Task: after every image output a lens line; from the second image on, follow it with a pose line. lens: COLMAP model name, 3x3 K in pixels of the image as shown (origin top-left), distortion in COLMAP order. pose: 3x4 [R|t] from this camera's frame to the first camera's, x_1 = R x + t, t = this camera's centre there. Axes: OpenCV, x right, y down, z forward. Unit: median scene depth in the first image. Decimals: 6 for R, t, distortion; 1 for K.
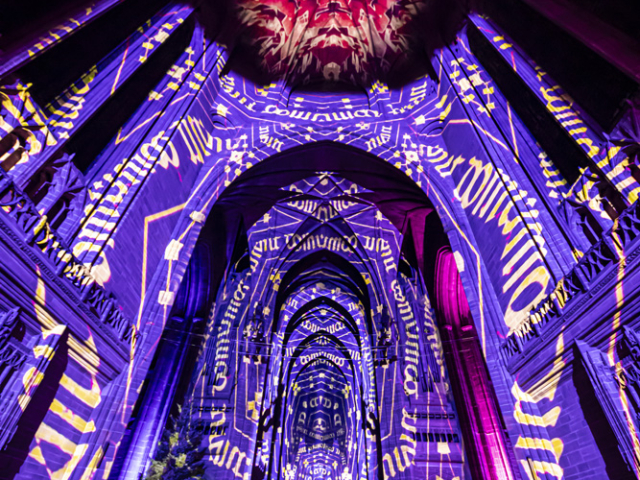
lens RADIAL K [[337.5, 0, 324.0], [0, 337.5, 244.3], [0, 0, 1]] dist [0.022857, -0.001489]
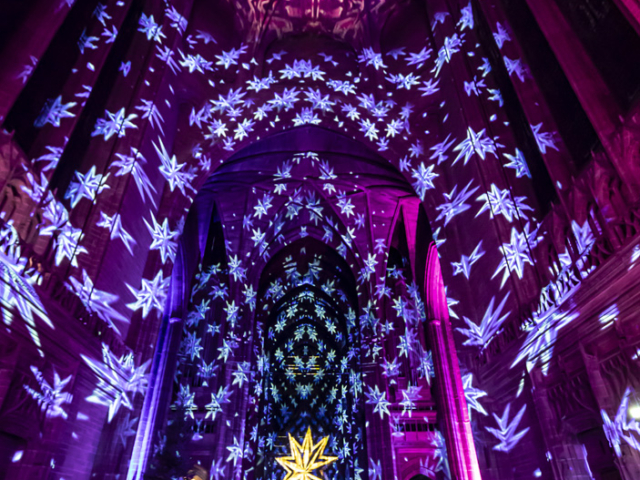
lens RADIAL K [[401.7, 0, 328.4], [0, 401.7, 280.1], [0, 0, 1]] dist [0.031406, 0.003308]
pose [[0.997991, -0.015047, 0.061541, -0.016544], [0.003392, 0.982684, 0.185258, -0.094878], [-0.063263, -0.184677, 0.980761, -0.104981]]
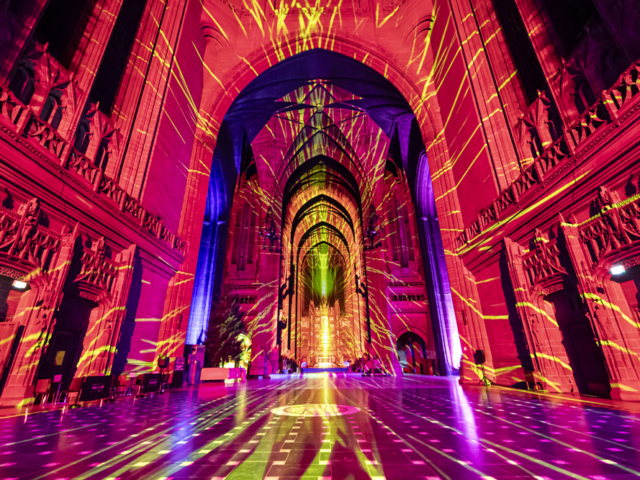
lens RADIAL K [[293.9, 0, 320.1], [0, 293.9, 245.3], [0, 0, 1]] dist [0.020936, 0.000423]
pose [[0.998666, -0.047740, -0.019673, 0.005482], [0.051564, 0.941936, 0.331810, -0.038317], [0.002690, -0.332382, 0.943141, -0.042667]]
